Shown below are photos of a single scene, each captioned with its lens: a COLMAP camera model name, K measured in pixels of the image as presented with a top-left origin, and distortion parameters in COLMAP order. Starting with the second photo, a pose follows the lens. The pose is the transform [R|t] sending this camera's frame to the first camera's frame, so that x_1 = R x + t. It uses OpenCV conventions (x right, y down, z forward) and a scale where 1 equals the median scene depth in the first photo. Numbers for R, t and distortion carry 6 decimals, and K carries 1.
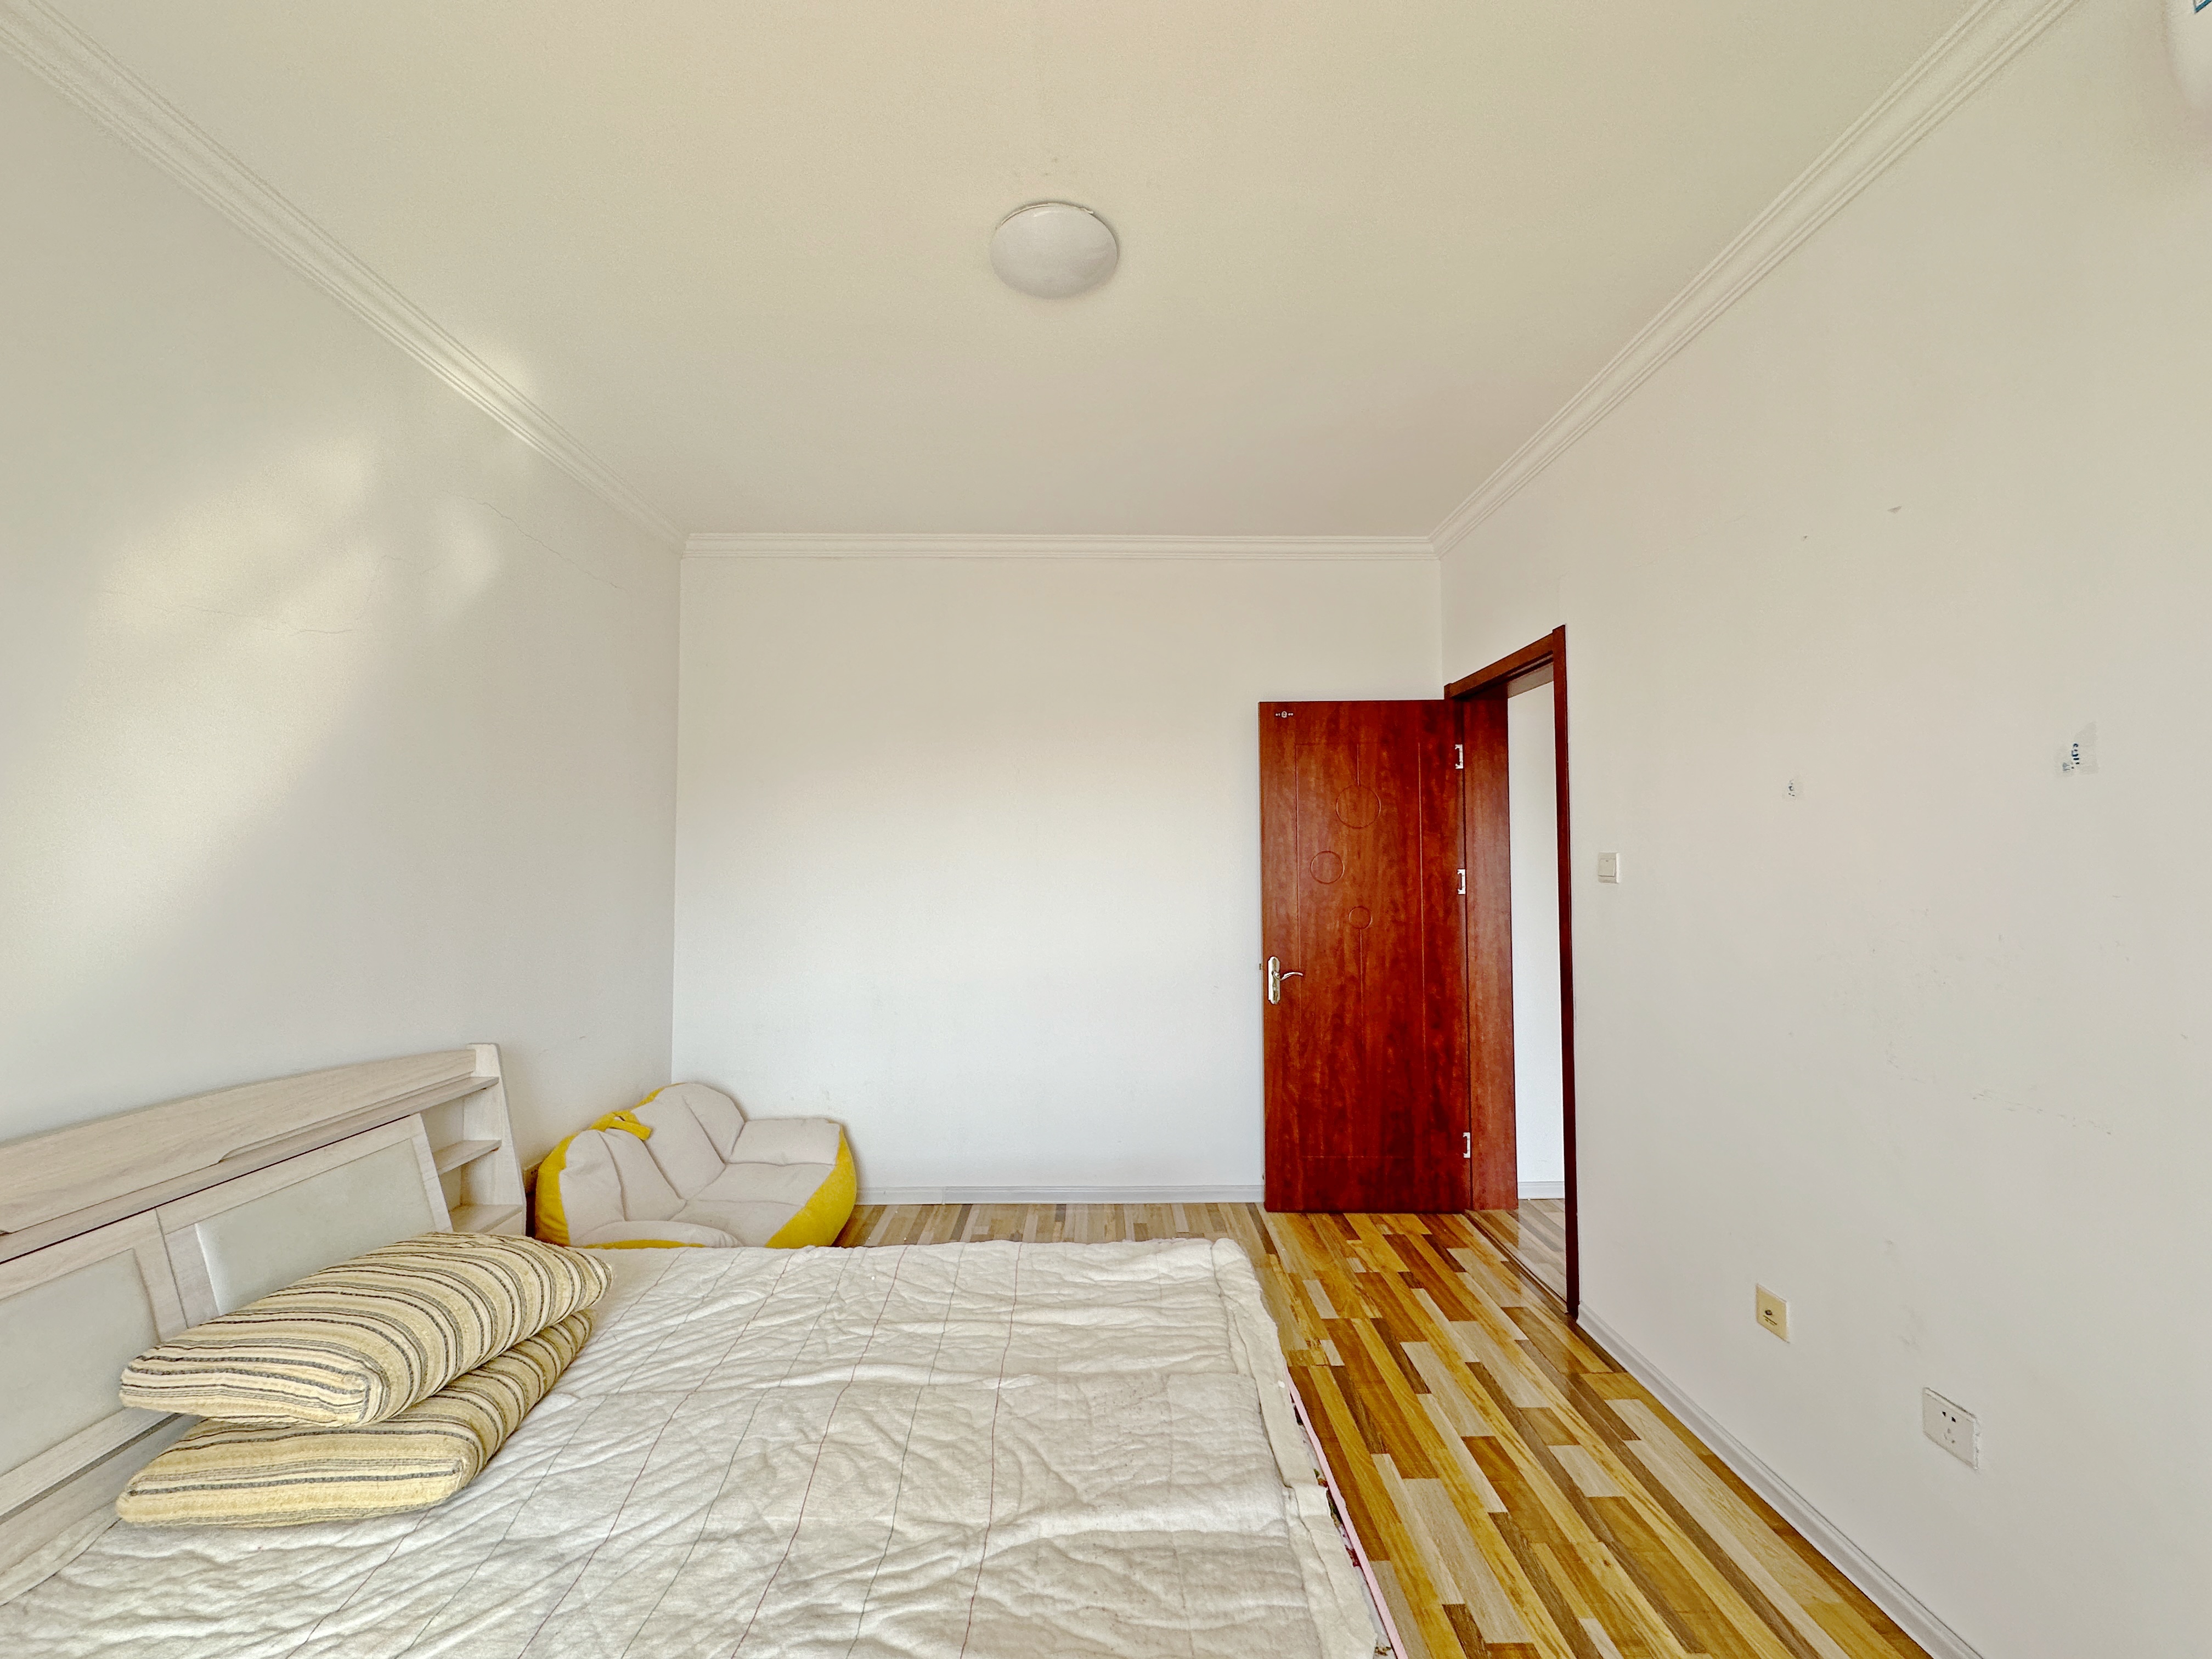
lens RADIAL K [[887.9, 0, 1115.8], [0, 887.9, 831.3], [0, 0, 1]] dist [0.003674, 0.000225]
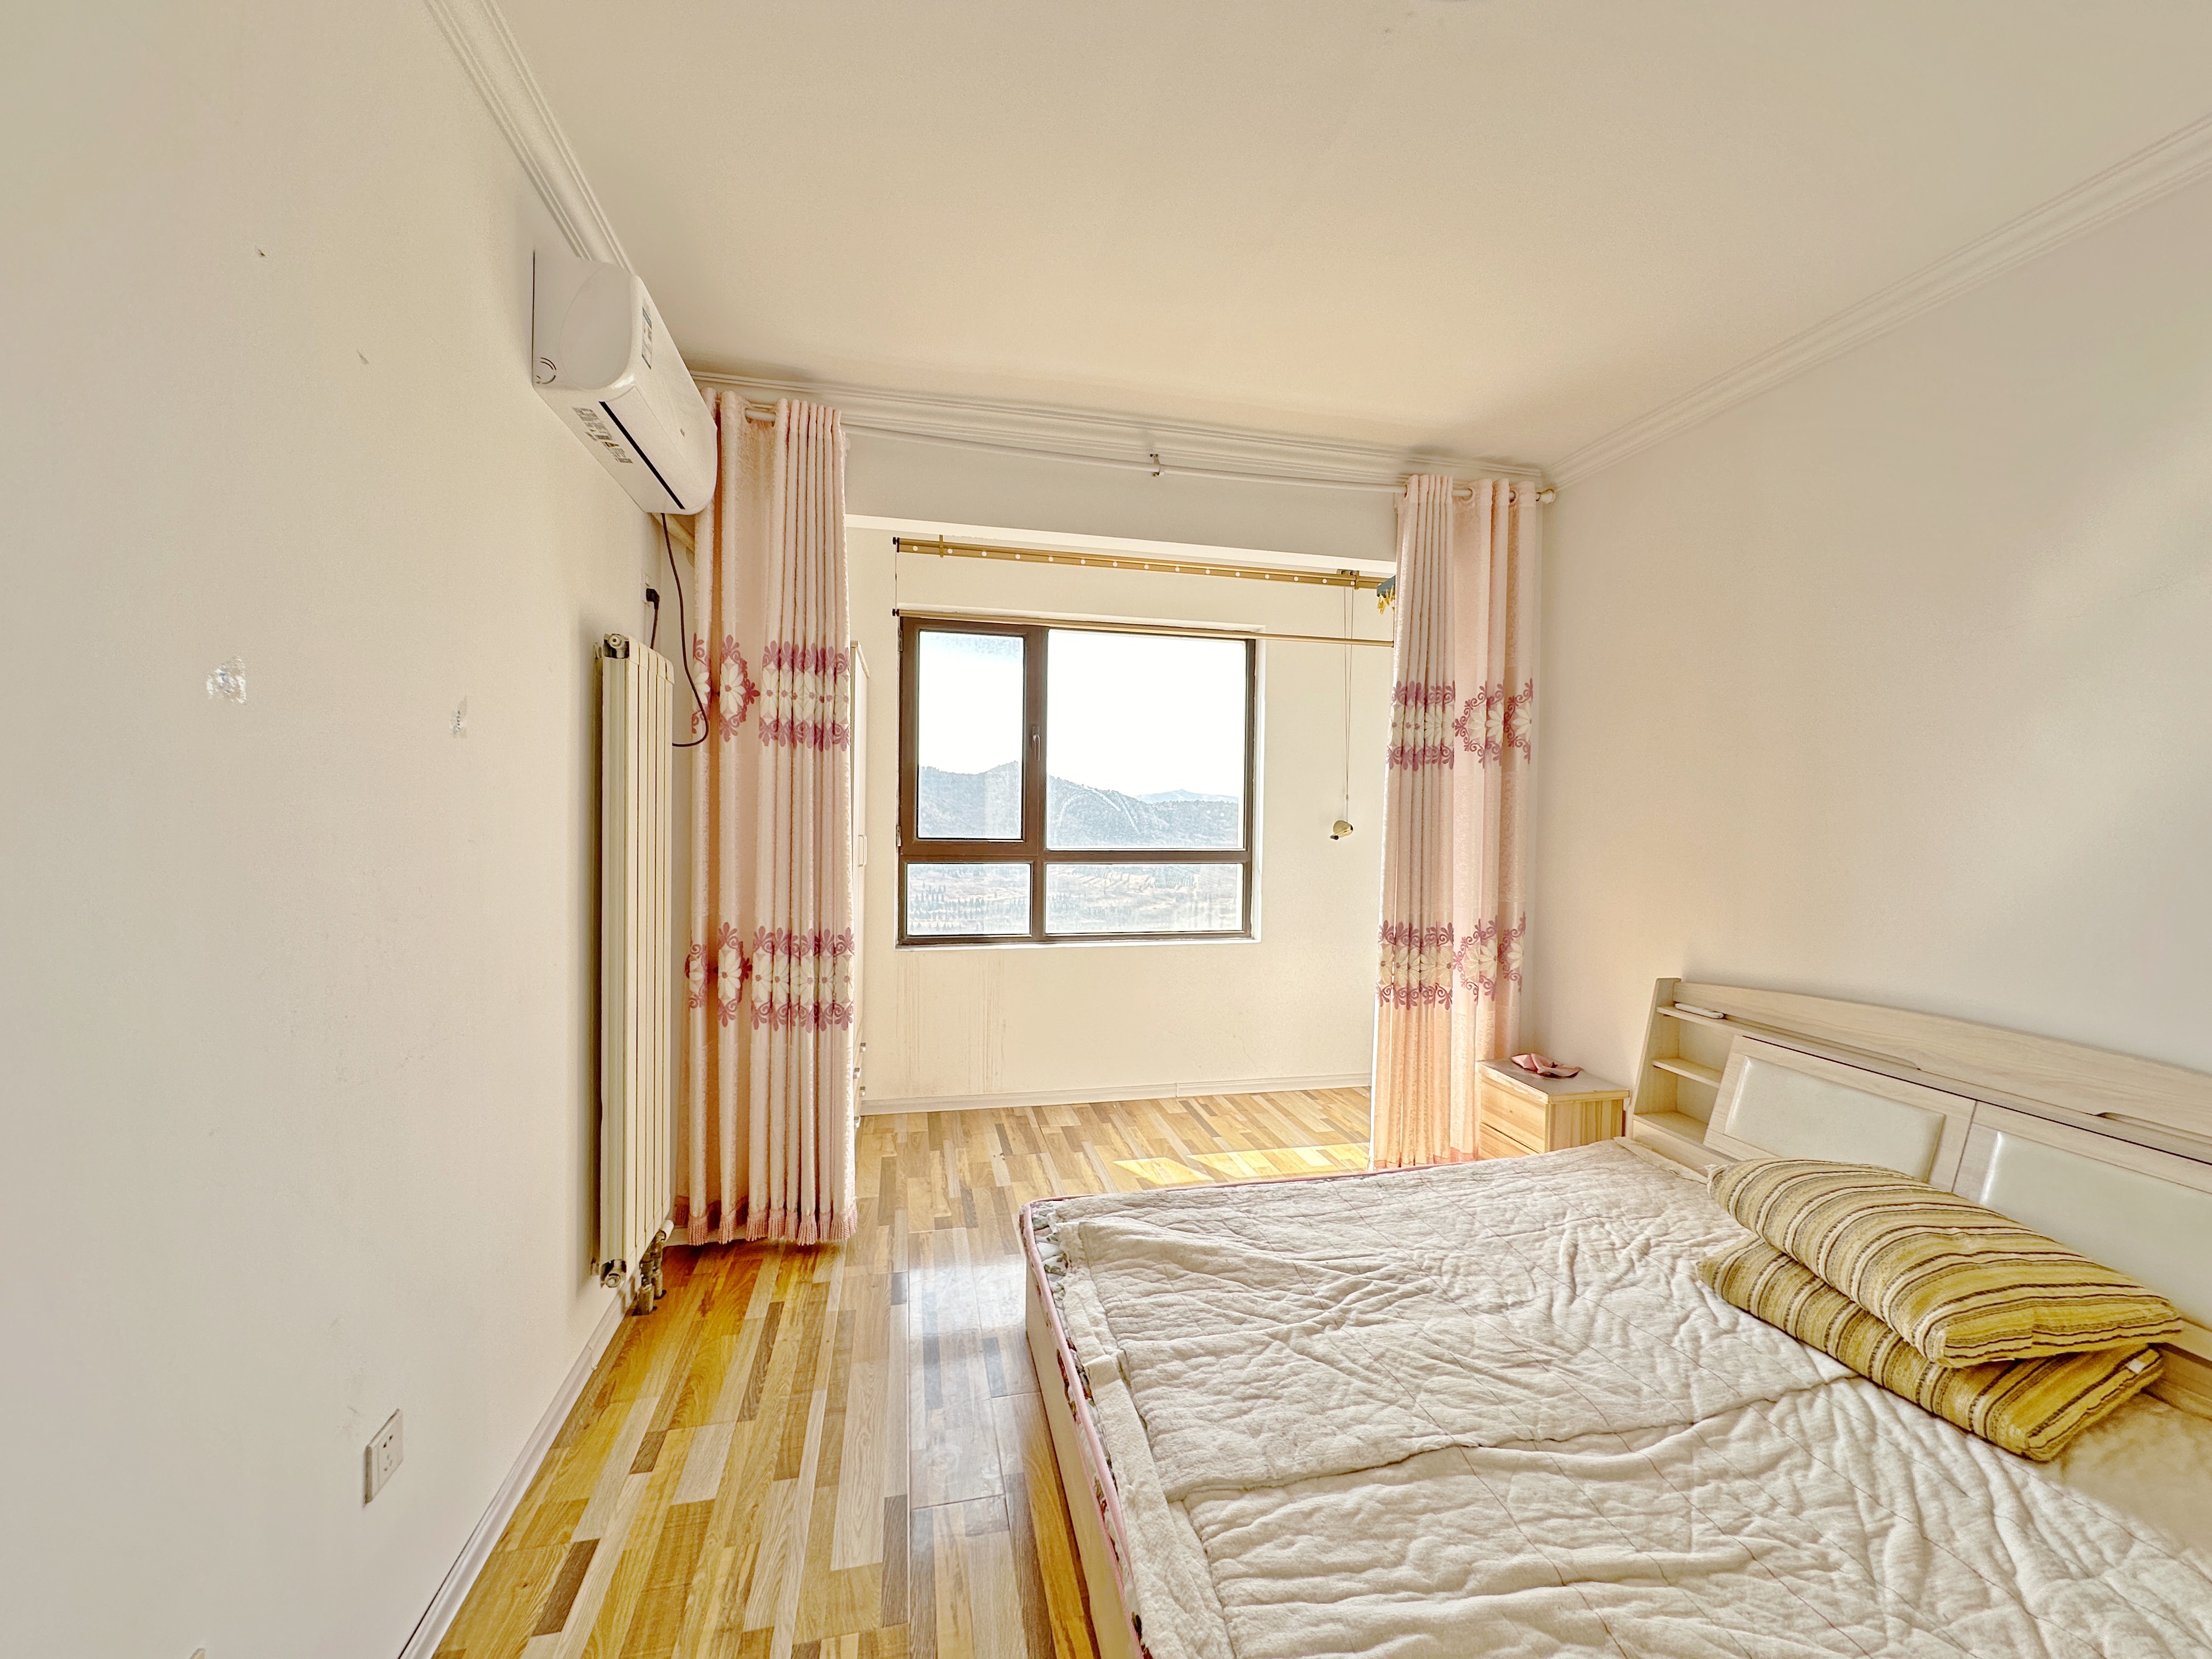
lens RADIAL K [[887.9, 0, 1097.0], [0, 887.9, 826.9], [0, 0, 1]] dist [0.003674, 0.000225]
pose [[-0.984309, -0.006717, -0.176323, 0.406327], [-0.002794, 0.999743, -0.022488, 0.057693], [0.176429, -0.021642, -0.984075, 2.034907]]
